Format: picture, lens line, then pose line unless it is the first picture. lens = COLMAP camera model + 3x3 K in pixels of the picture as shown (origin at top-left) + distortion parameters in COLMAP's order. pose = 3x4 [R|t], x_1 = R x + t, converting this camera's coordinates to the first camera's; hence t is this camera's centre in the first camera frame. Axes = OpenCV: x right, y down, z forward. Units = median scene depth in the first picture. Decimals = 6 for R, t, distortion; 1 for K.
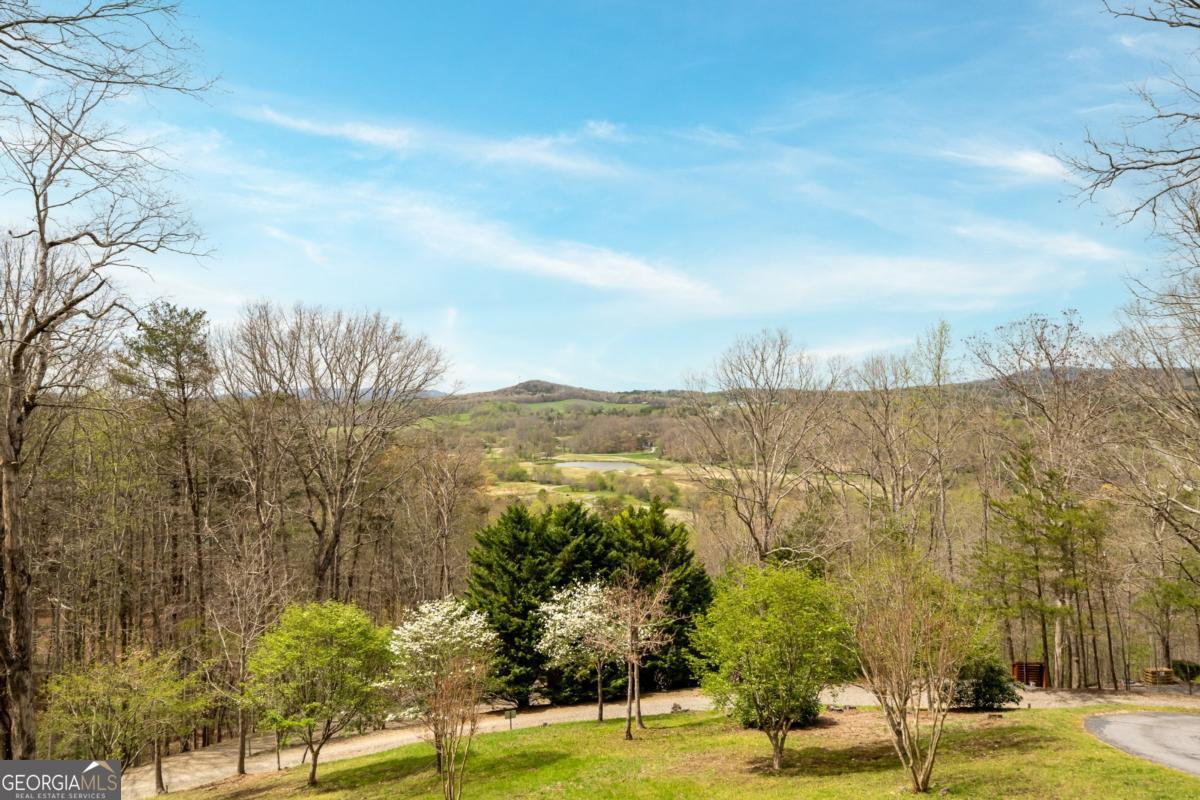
lens RADIAL K [[874.3, 0, 585.3], [0, 874.3, 393.8], [0, 0, 1]] dist [-0.002711, -0.008377]
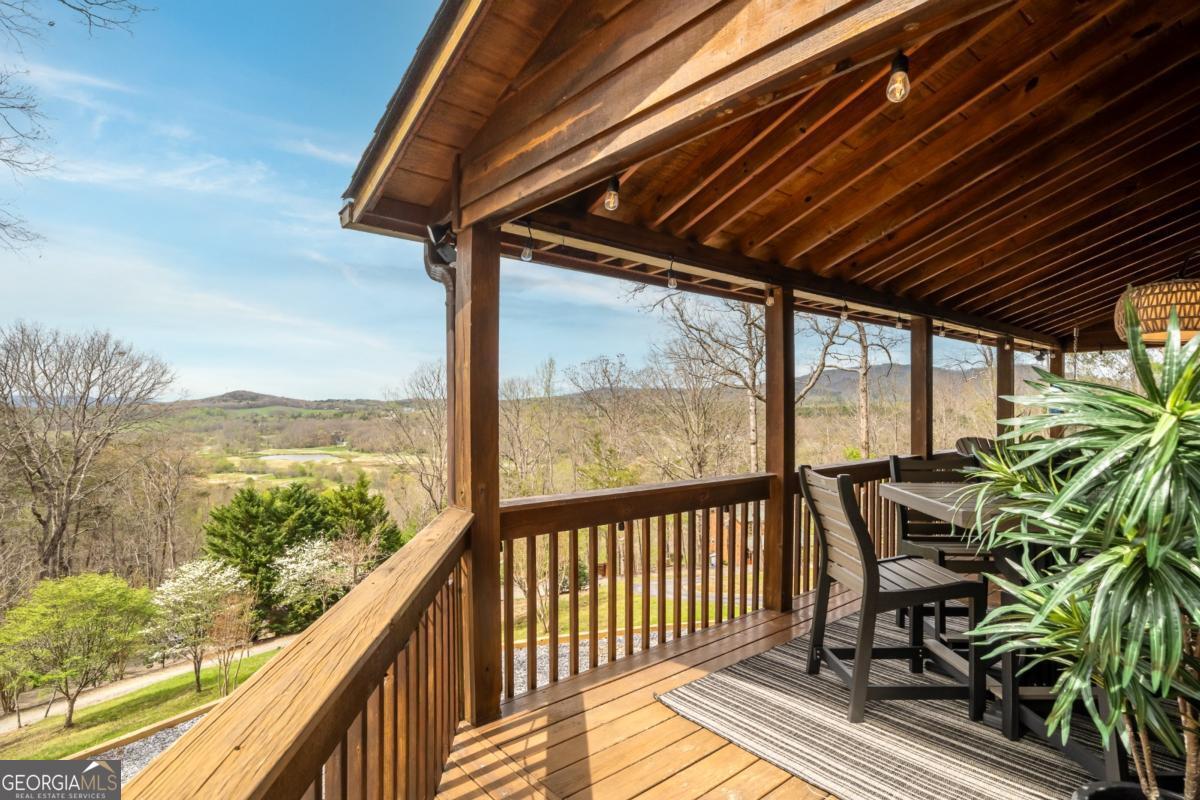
lens RADIAL K [[607.5, 0, 599.9], [0, 607.5, 403.4], [0, 0, 1]] dist [0.001137, 0.000891]
pose [[0.888913, 0.003610, 0.458062, -0.026644], [-0.004323, 0.999991, 0.000508, -0.000371], [-0.458056, -0.002432, 0.888920, -0.041162]]
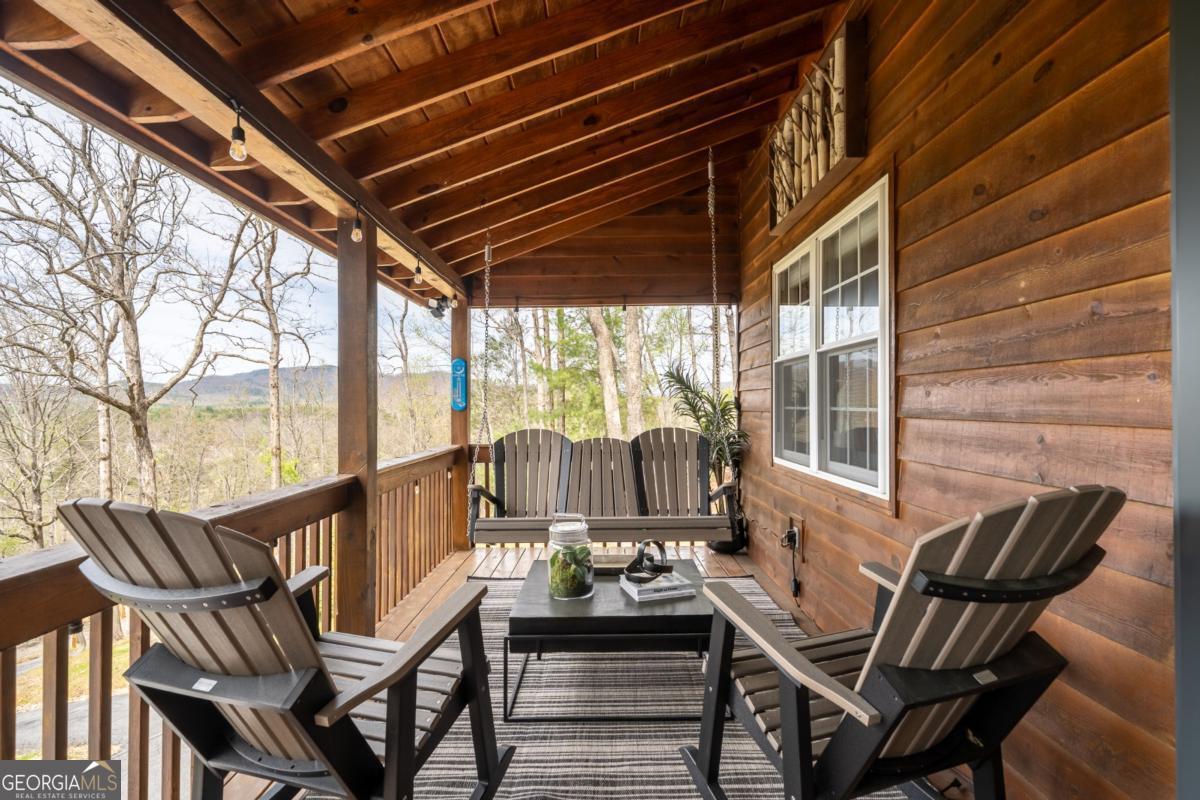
lens RADIAL K [[591.0, 0, 605.2], [0, 591.0, 400.5], [0, 0, 1]] dist [0.000777, -0.000561]
pose [[0.213839, 0.009769, 0.976820, 0.063883], [-0.002252, 0.999952, -0.009508, 0.001997], [-0.976866, -0.000167, 0.213851, 0.002106]]
